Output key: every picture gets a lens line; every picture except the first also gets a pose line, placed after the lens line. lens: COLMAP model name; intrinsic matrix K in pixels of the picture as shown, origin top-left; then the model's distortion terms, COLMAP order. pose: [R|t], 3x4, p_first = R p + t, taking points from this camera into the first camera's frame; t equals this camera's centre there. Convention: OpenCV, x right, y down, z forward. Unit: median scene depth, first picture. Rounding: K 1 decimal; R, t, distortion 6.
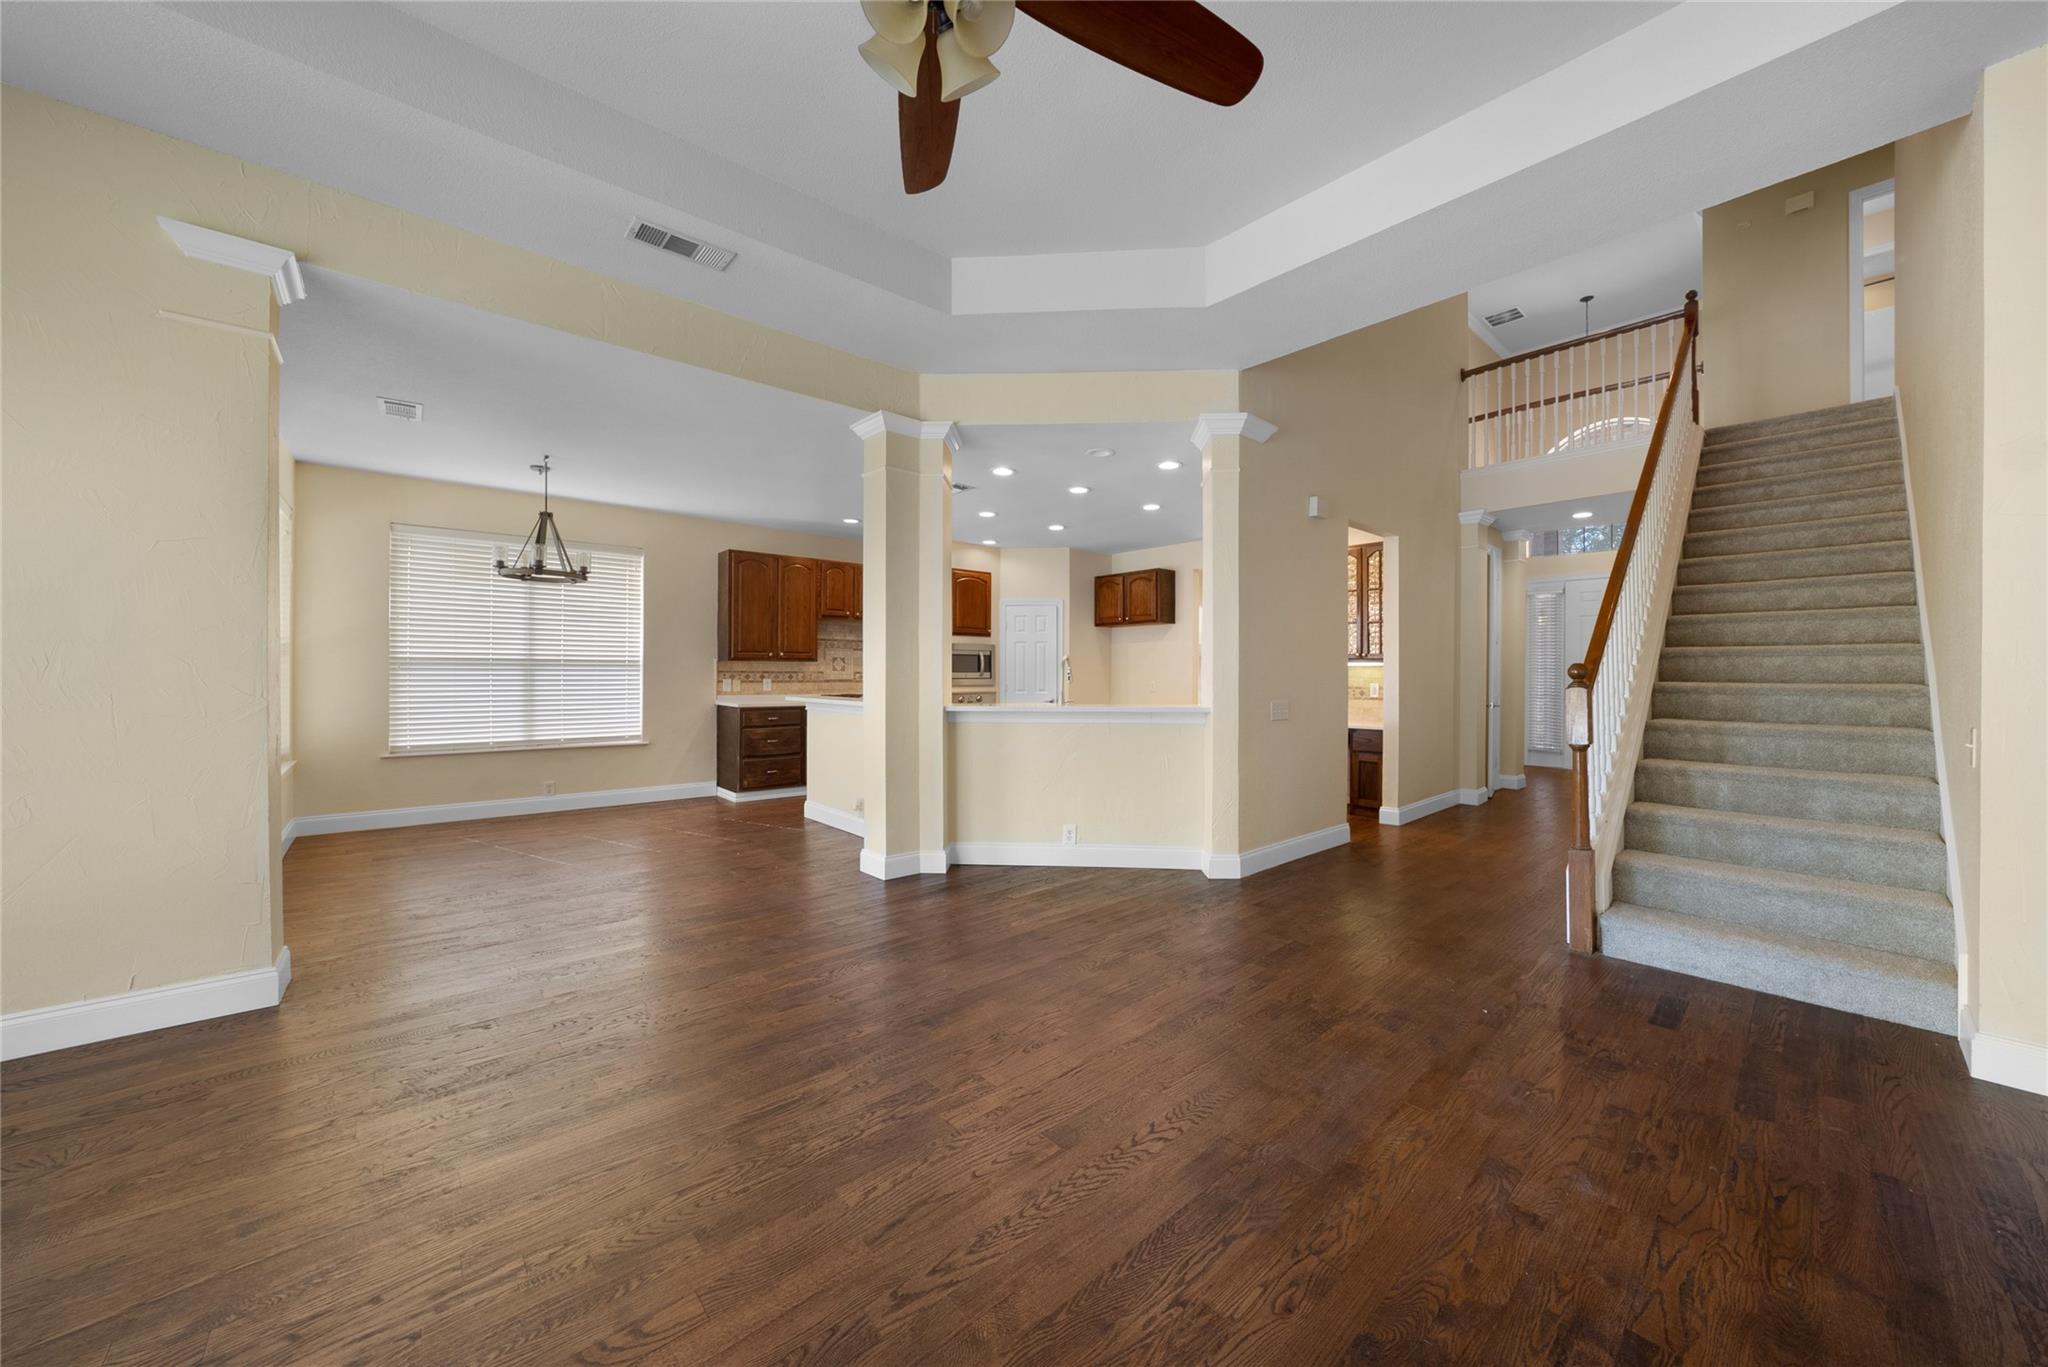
lens RADIAL K [[733.0, 0, 1024.0], [0, 733.0, 683.5], [0, 0, 1]] dist [-0.022366, -0.000007]
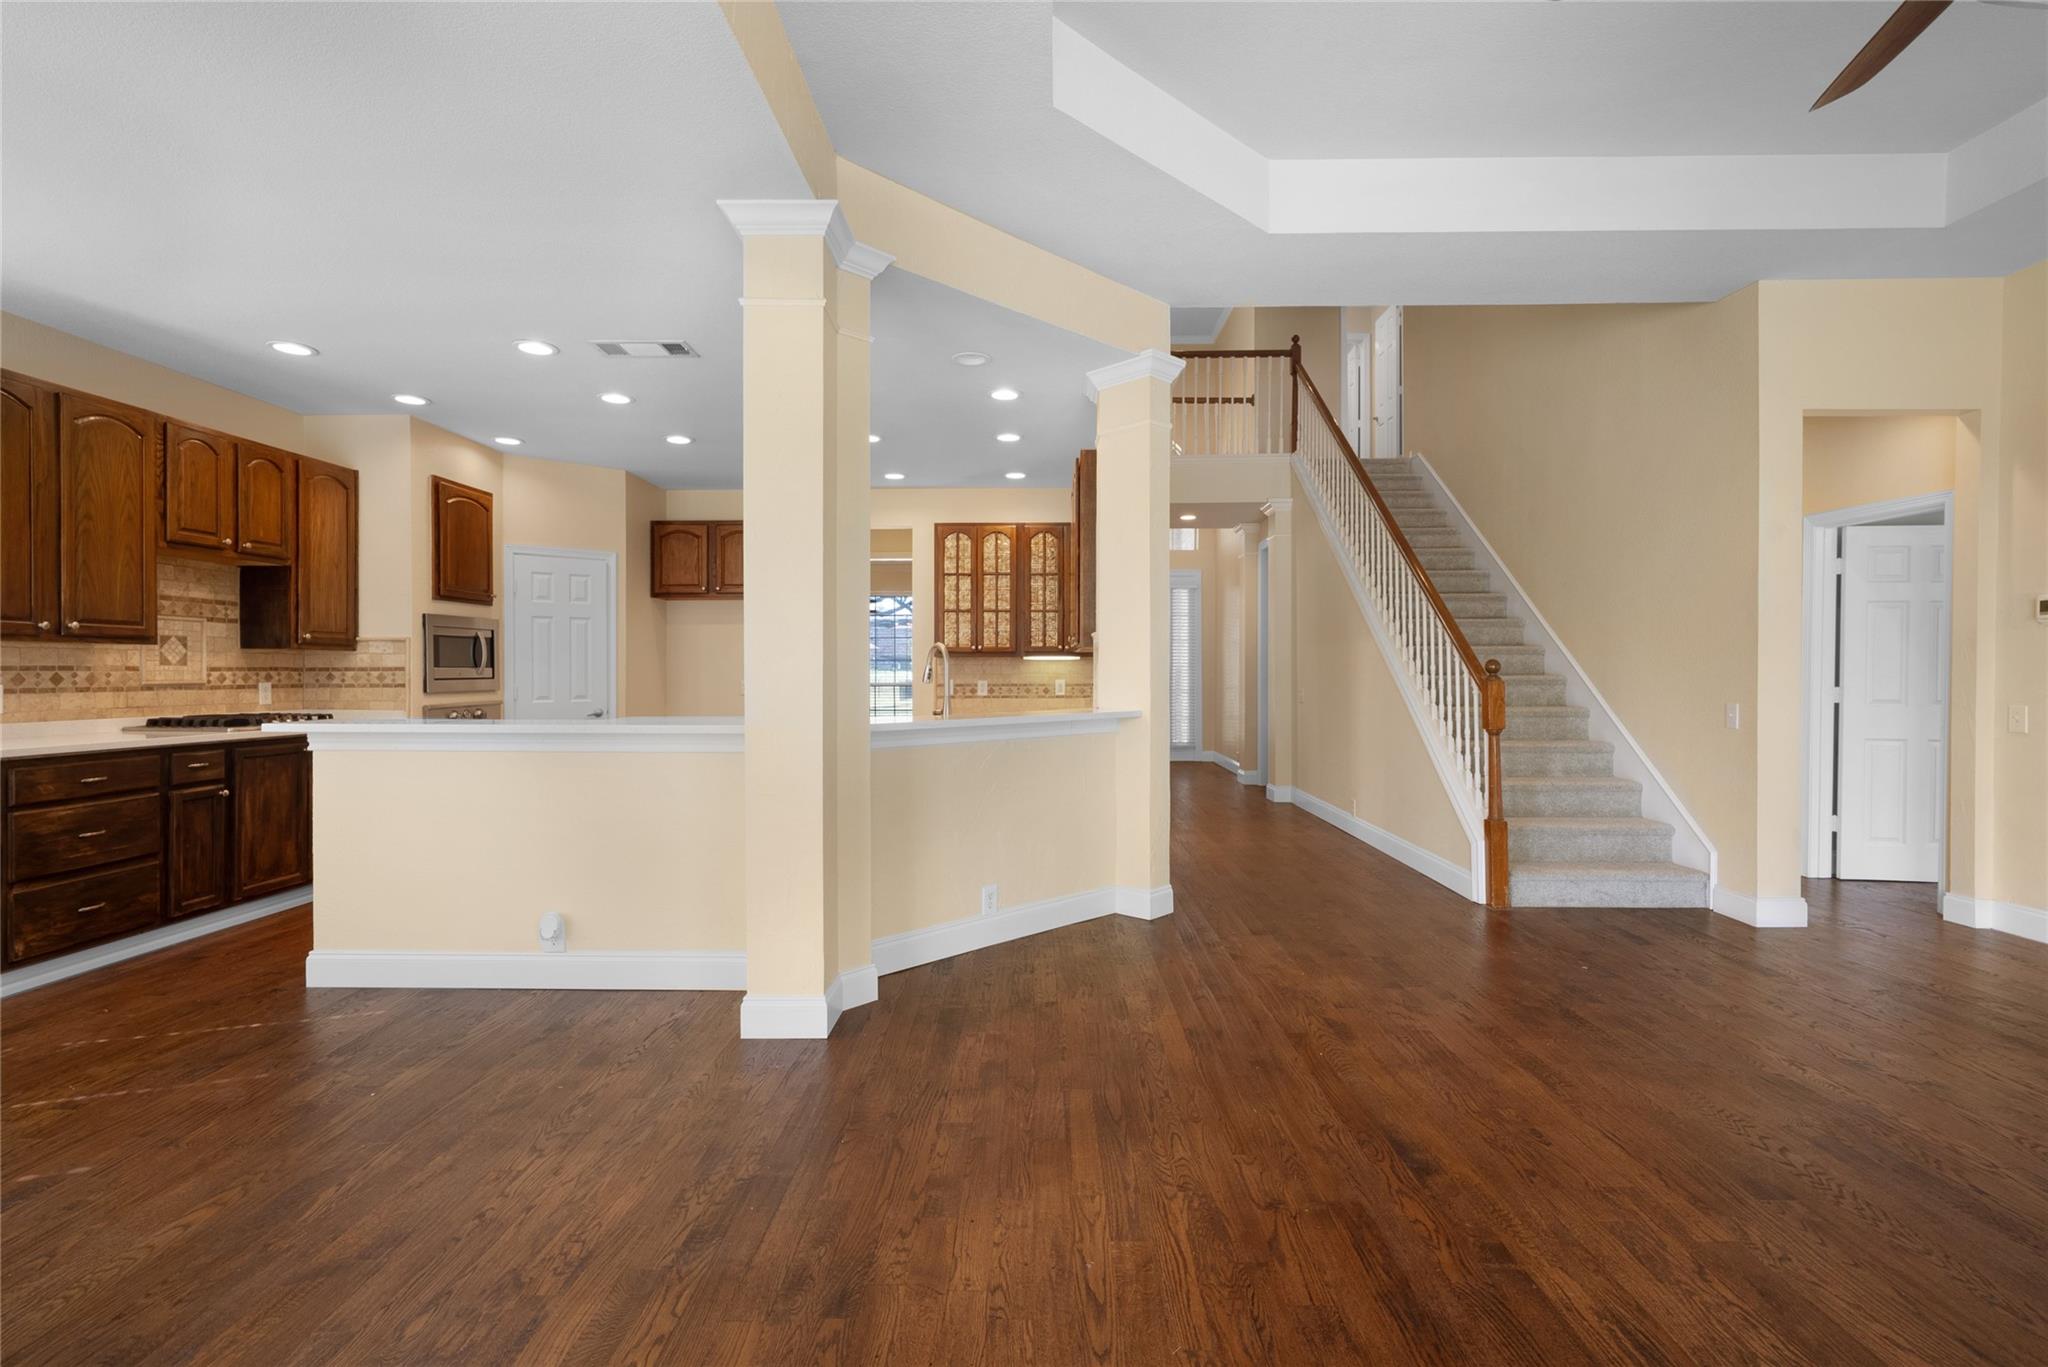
lens RADIAL K [[936.8, 0, 1024.0], [0, 936.8, 683.5], [0, 0, 1]] dist [-0.000644, 0.000294]
pose [[0.668413, -0.013883, 0.743661, -0.420163], [0.011732, 0.999898, 0.008122, -0.005316], [-0.743698, 0.003296, 0.668508, 0.273678]]
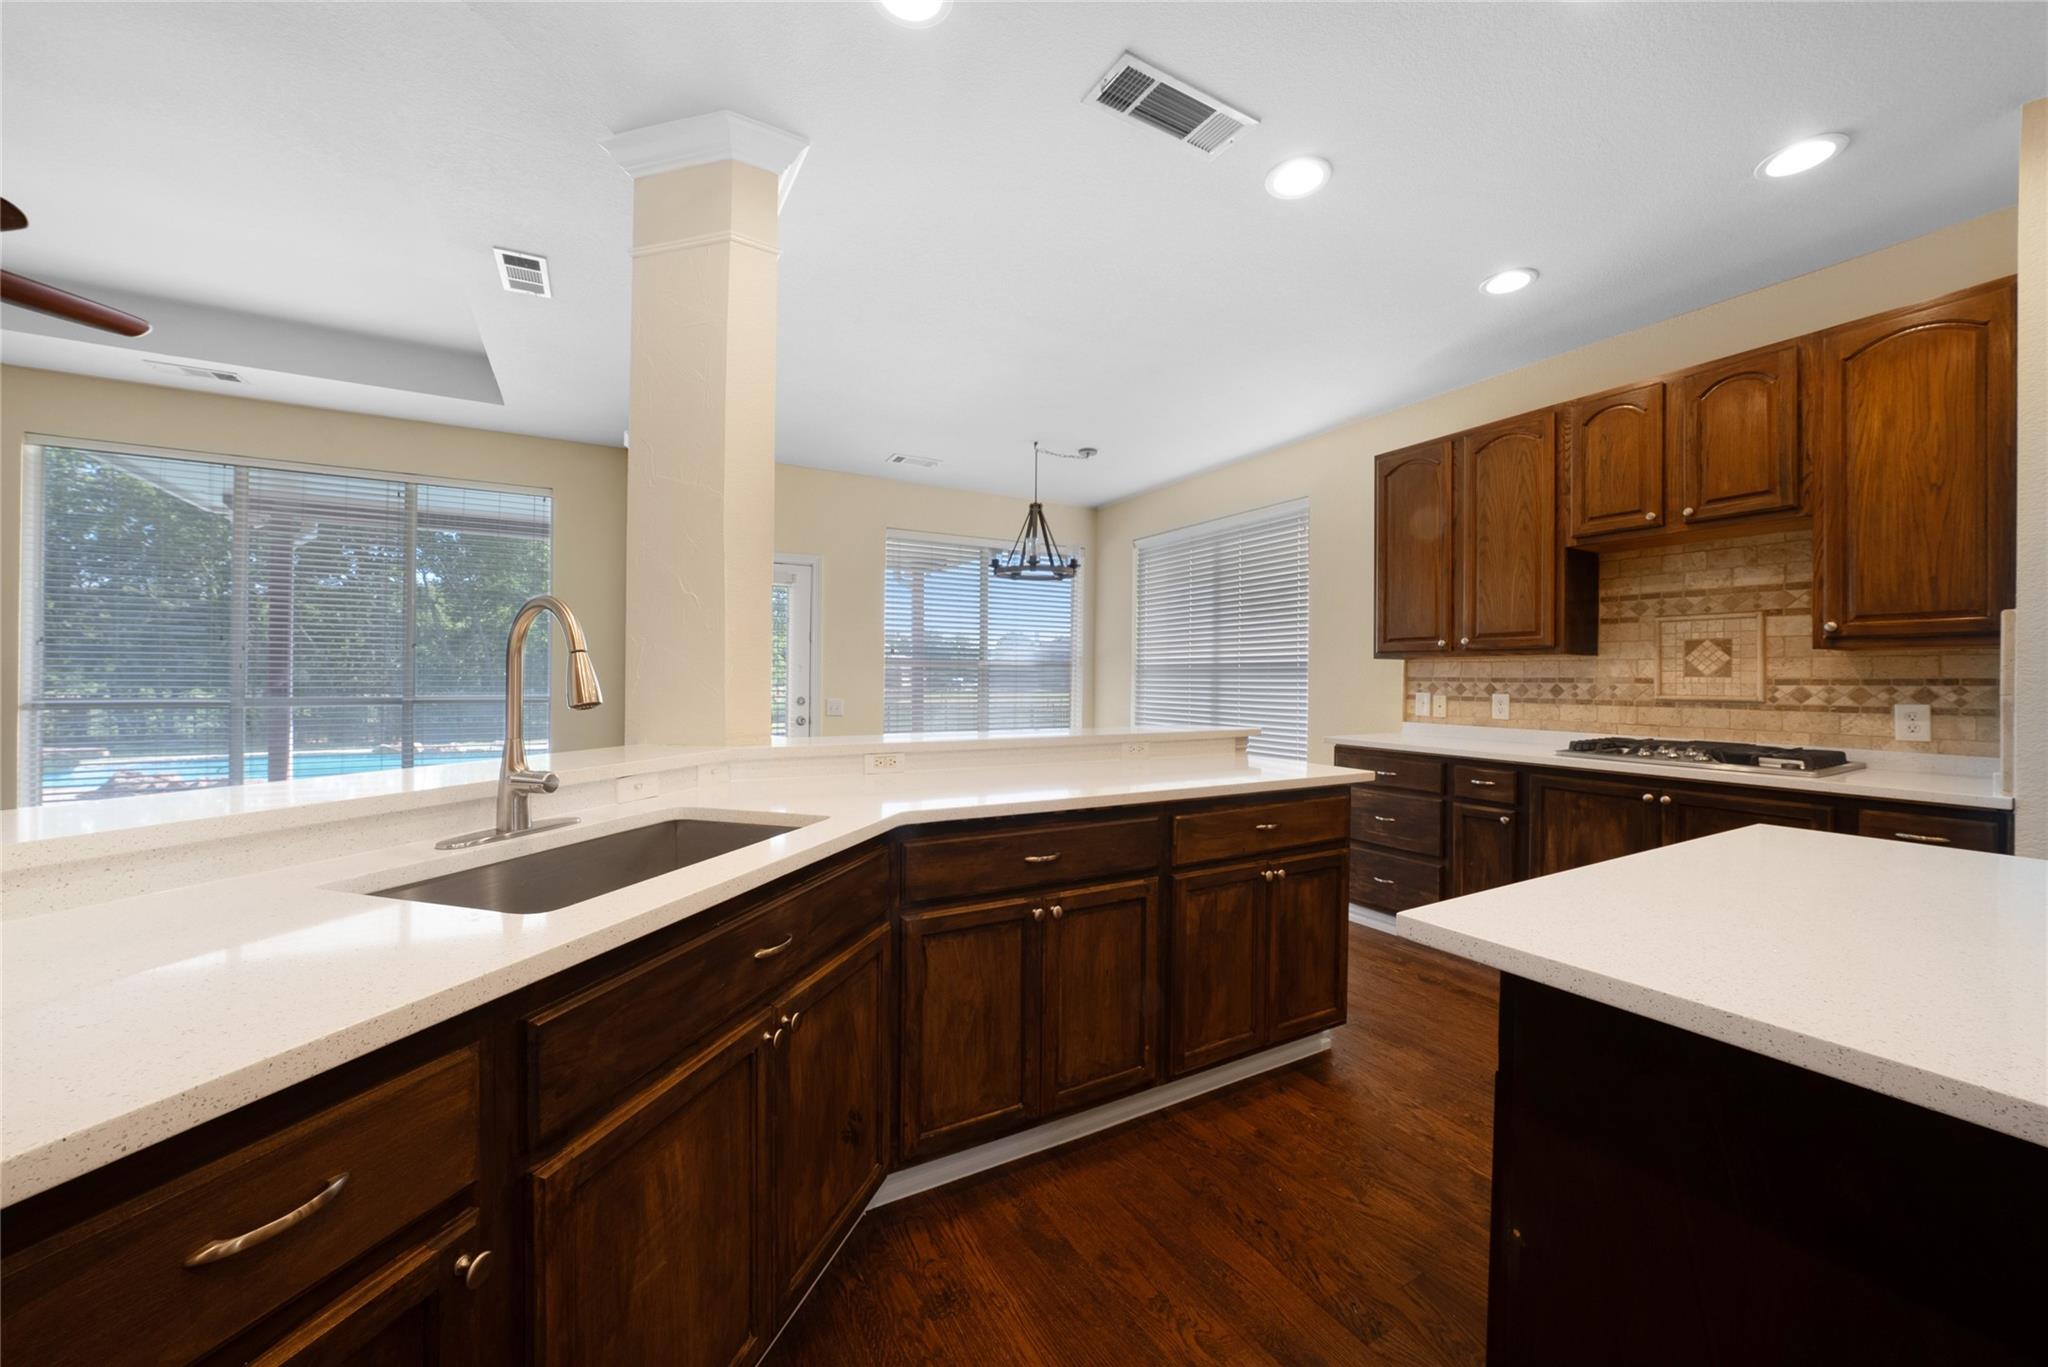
lens RADIAL K [[733.0, 0, 1024.0], [0, 733.0, 683.5], [0, 0, 1]] dist [-0.022366, -0.000007]
pose [[-0.198743, 0.001923, -0.980050, 0.203259], [-0.017312, 0.999835, 0.005473, -0.012307], [0.979899, 0.018054, -0.198677, 0.934136]]
